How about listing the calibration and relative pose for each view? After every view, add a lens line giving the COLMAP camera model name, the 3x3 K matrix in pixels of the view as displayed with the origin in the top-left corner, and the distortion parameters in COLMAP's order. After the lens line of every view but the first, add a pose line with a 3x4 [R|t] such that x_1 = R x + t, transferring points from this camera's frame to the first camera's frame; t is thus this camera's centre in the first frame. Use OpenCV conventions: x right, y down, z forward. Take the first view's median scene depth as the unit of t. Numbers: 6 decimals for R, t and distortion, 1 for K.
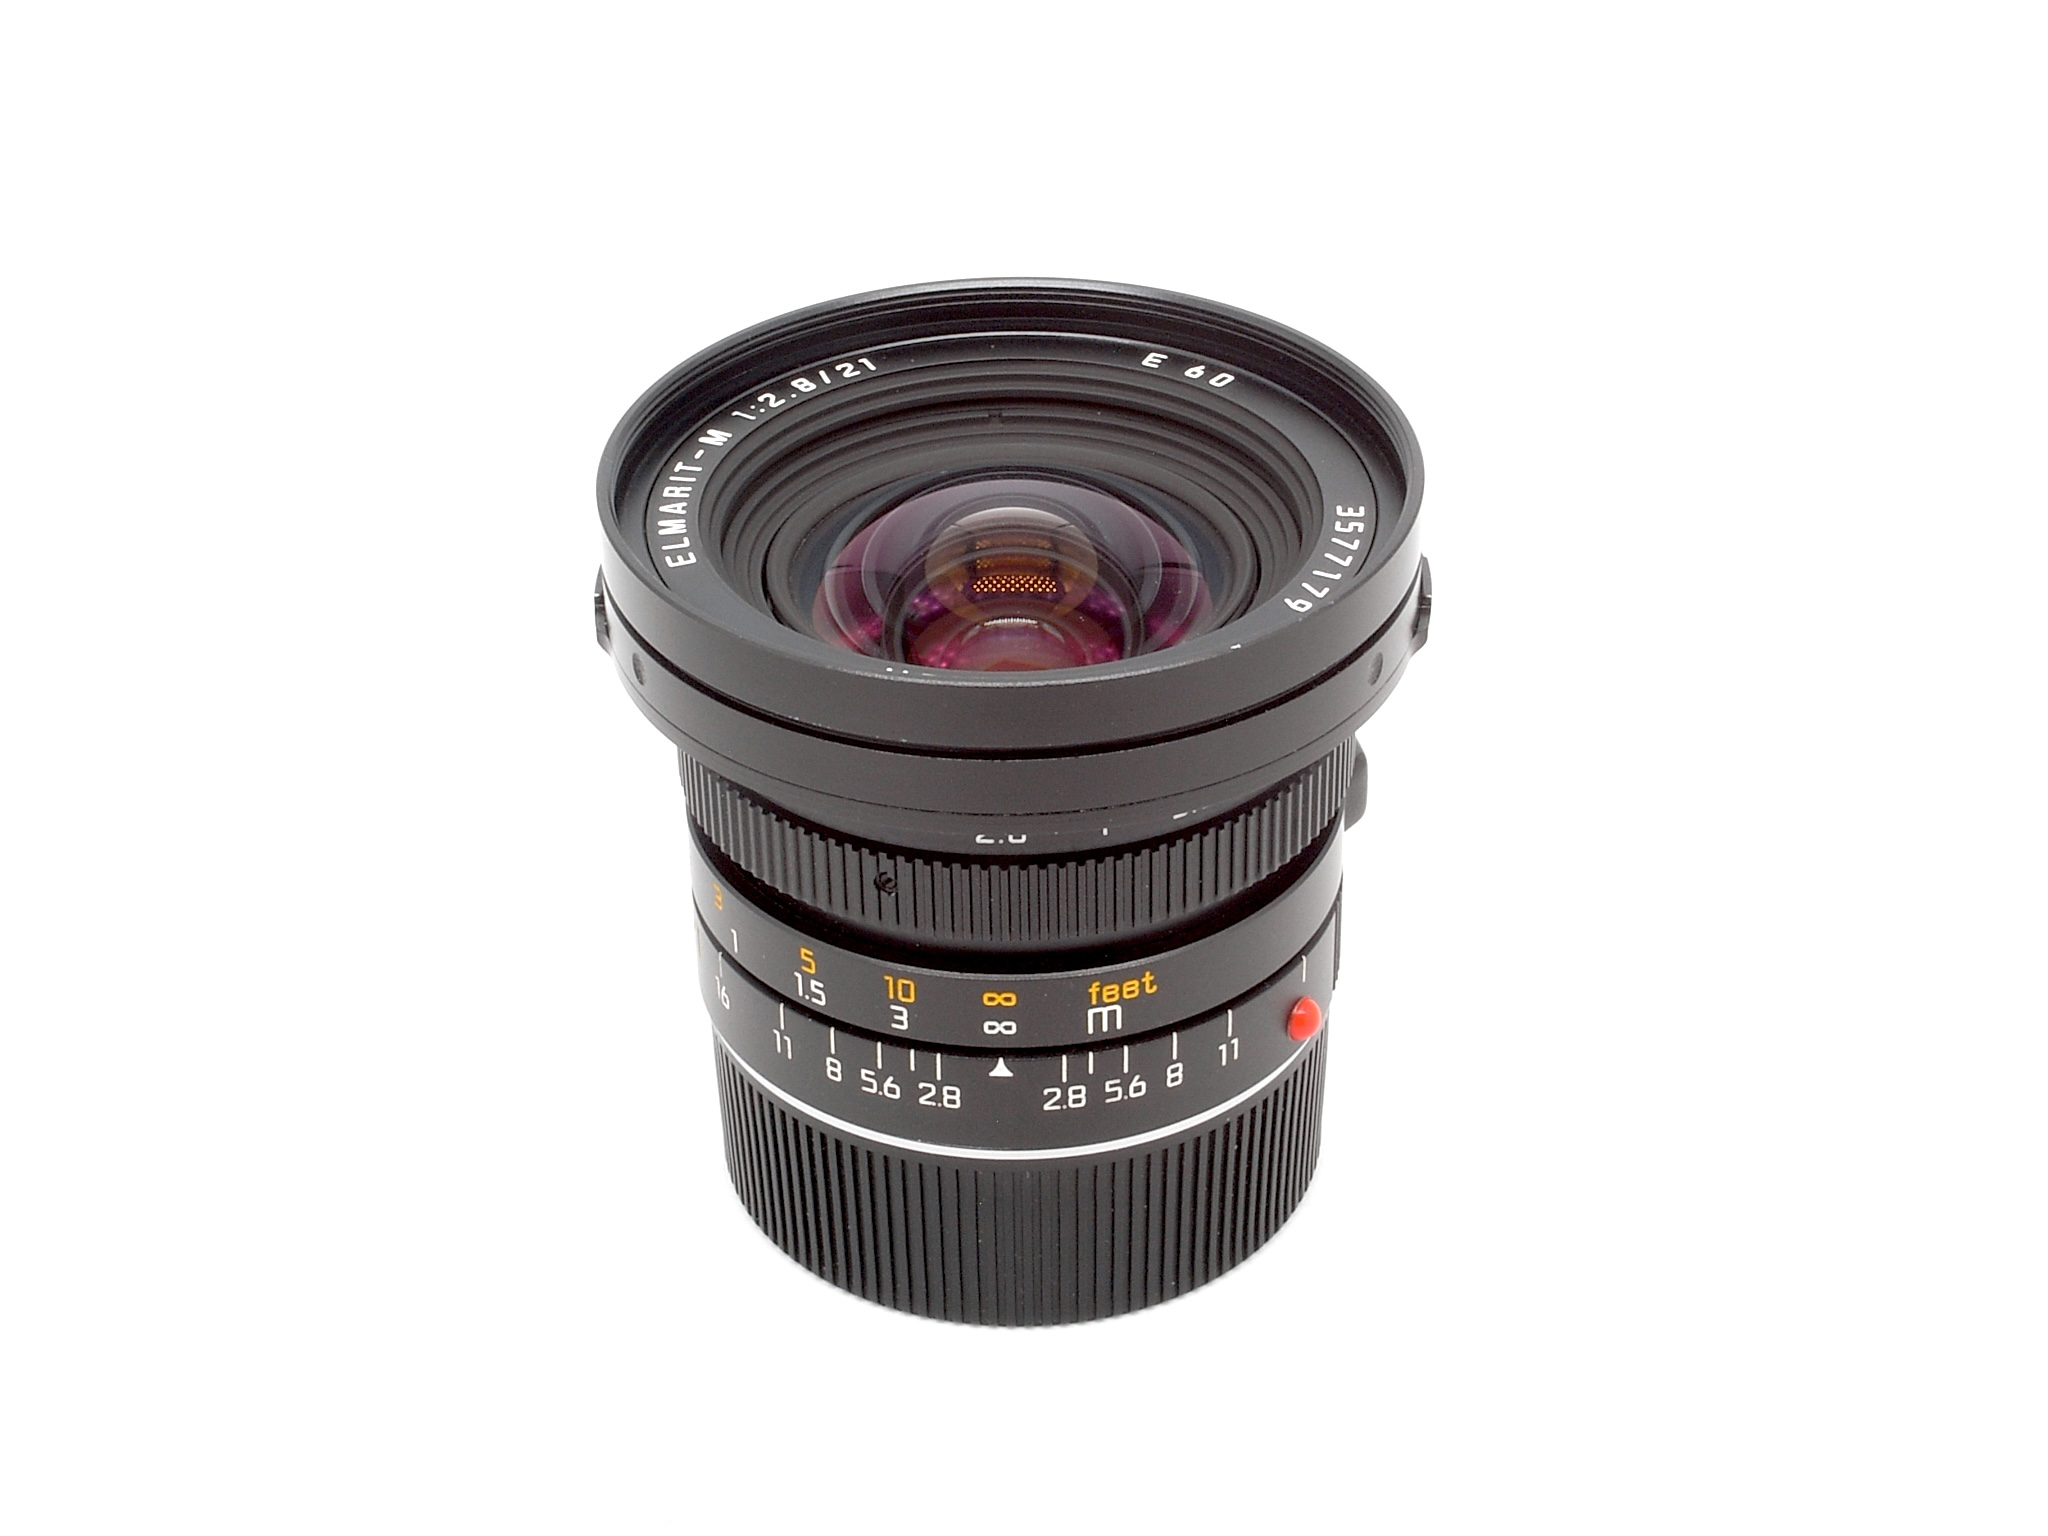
lens RADIAL K [[4087.2, 0, 1004.5], [0, 4087.2, 678.4], [0, 0, 1]] dist [-0.092505, 0.000000]
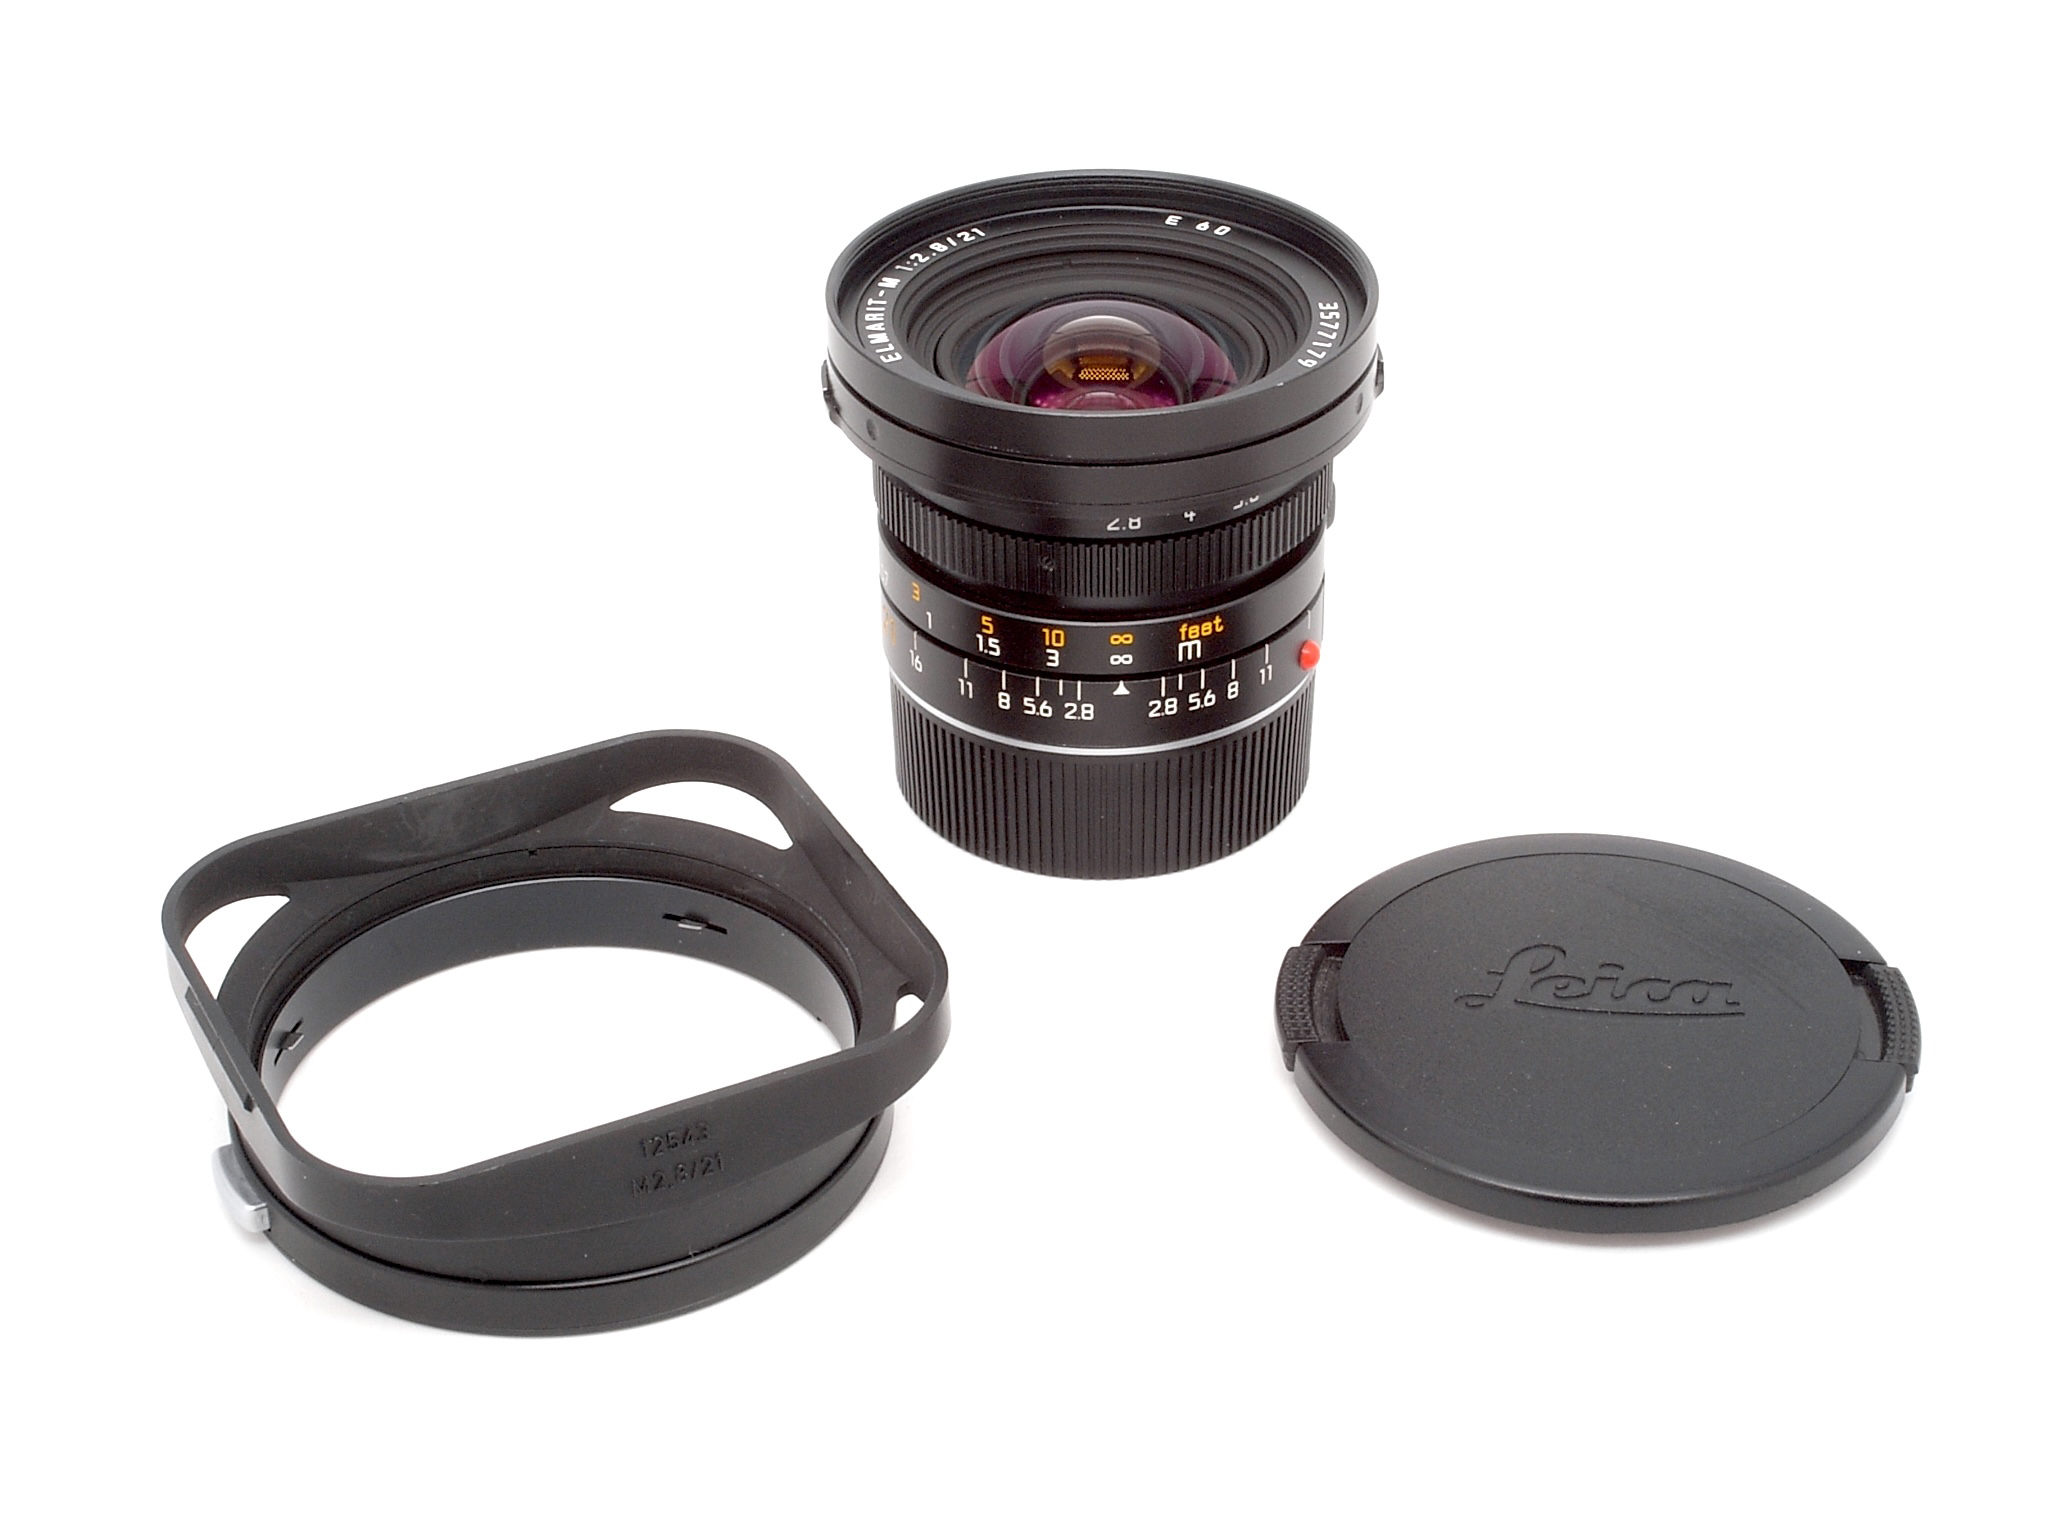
lens RADIAL K [[4087.2, 0, 1030.8], [0, 4087.2, 766.5], [0, 0, 1]] dist [-0.092505, 0.000000]
pose [[0.992969, -0.059719, 0.102206, -0.187021], [0.058863, 0.998201, 0.011369, 0.104388], [-0.102701, -0.005273, 0.994698, -0.479801]]
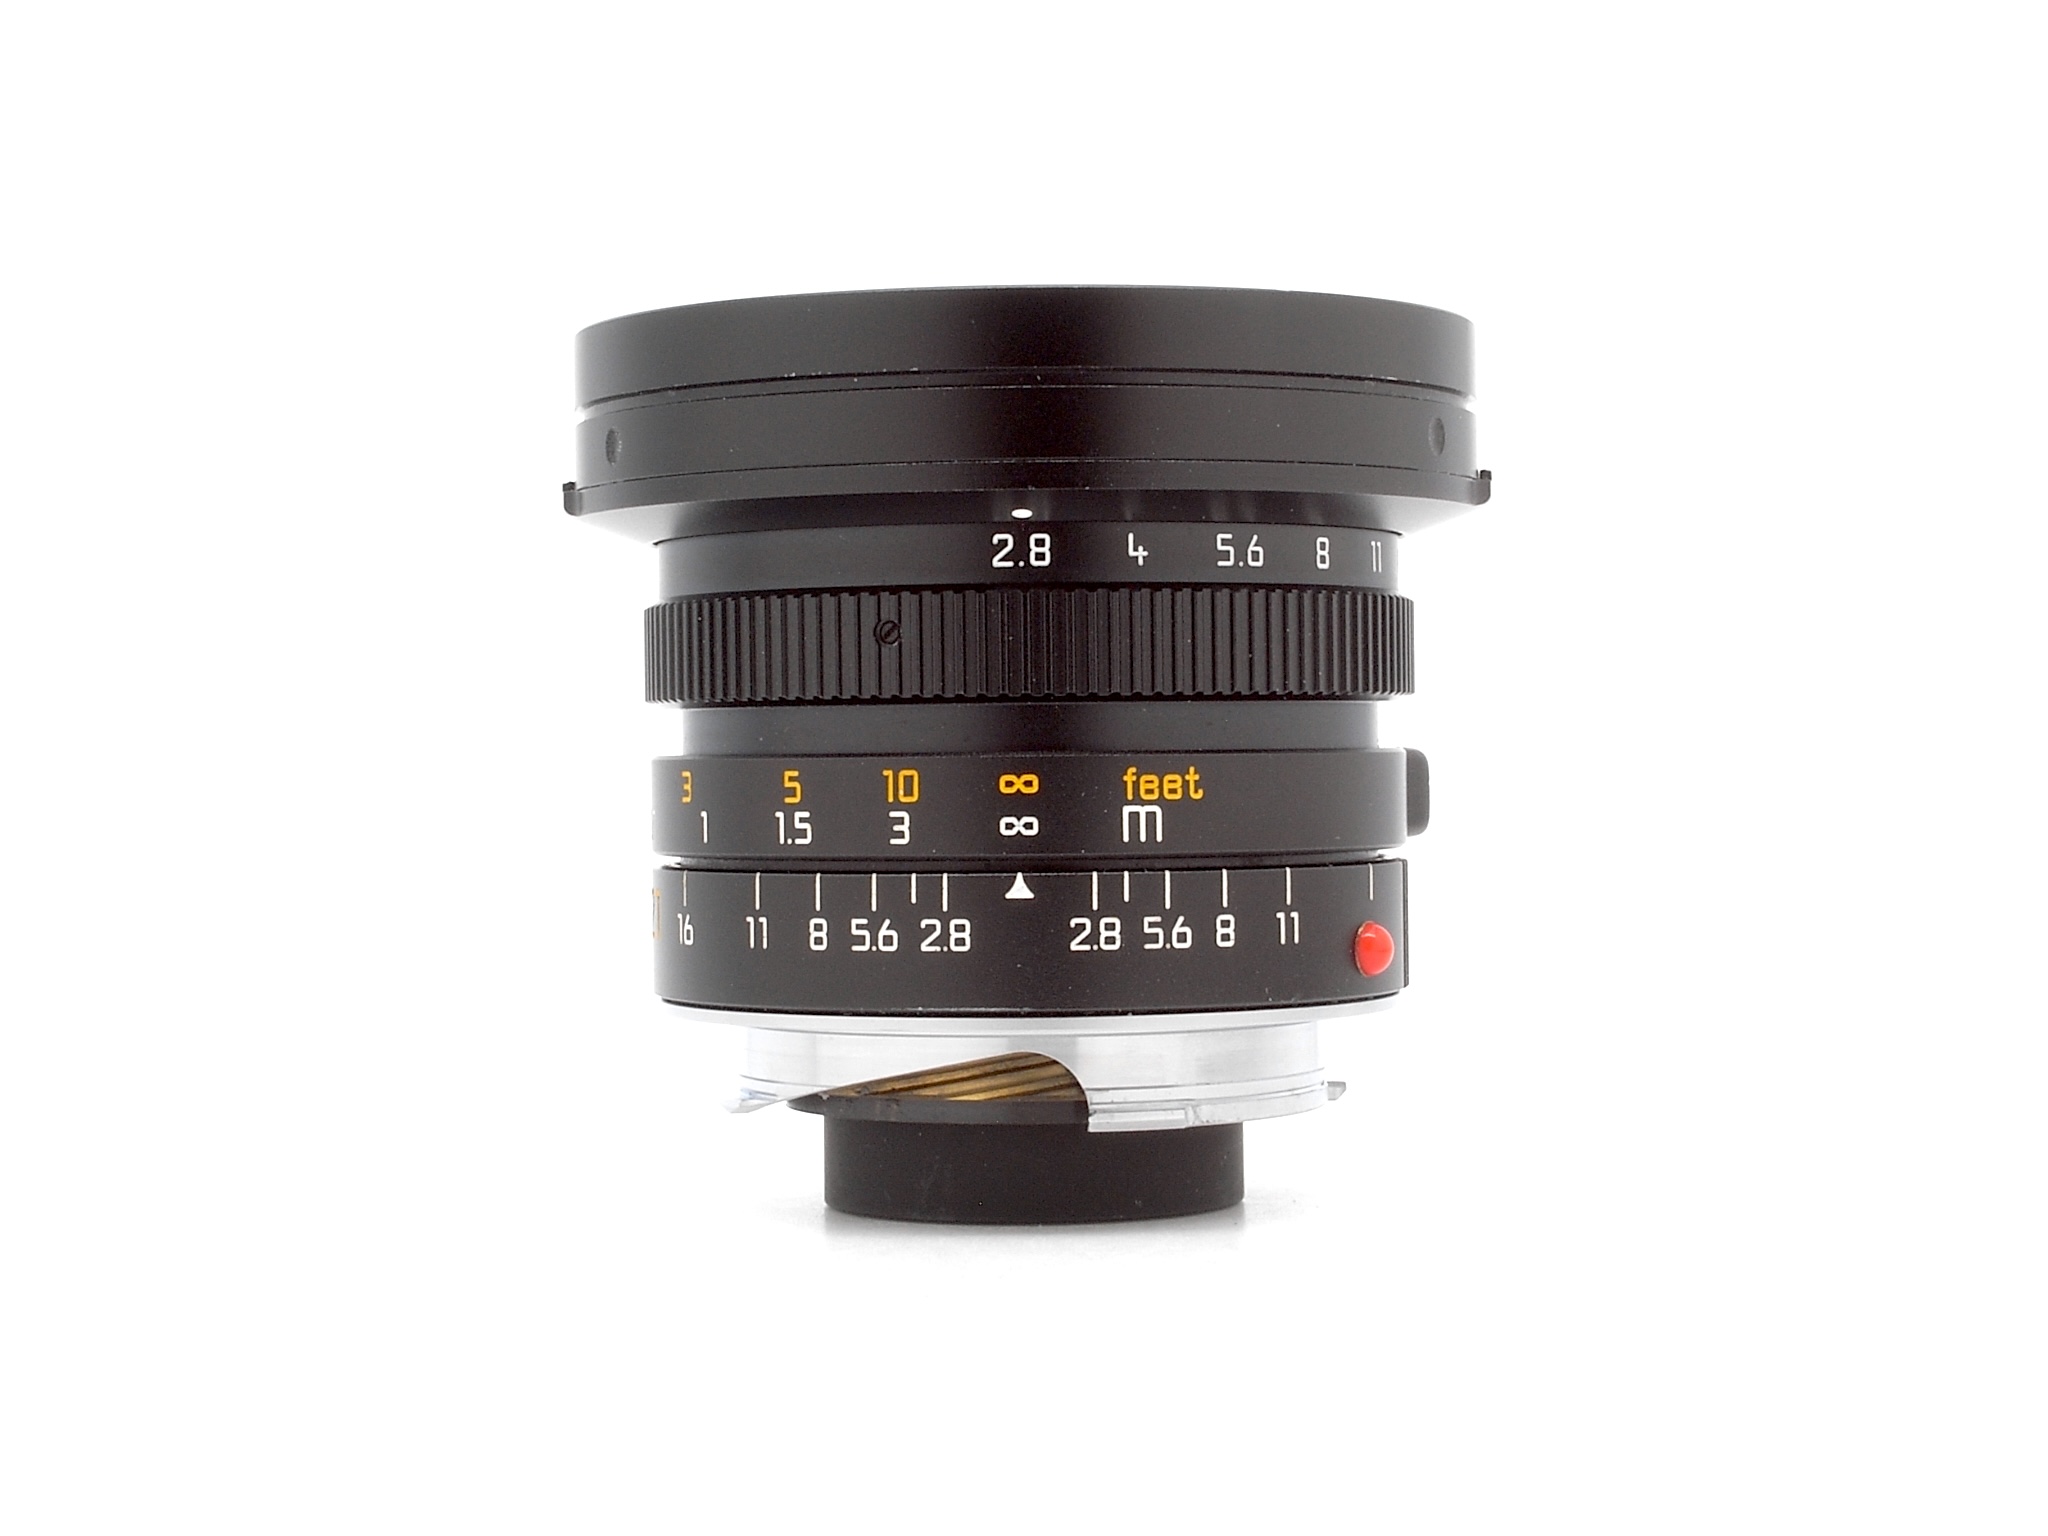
lens RADIAL K [[4087.2, 0, 1026.0], [0, 4087.2, 767.5], [0, 0, 1]] dist [-0.092505, 0.000000]
pose [[0.999711, 0.006119, 0.023261, -0.019134], [0.007262, 0.845176, -0.534439, 0.520402], [-0.022930, 0.534453, 0.844887, 0.275819]]
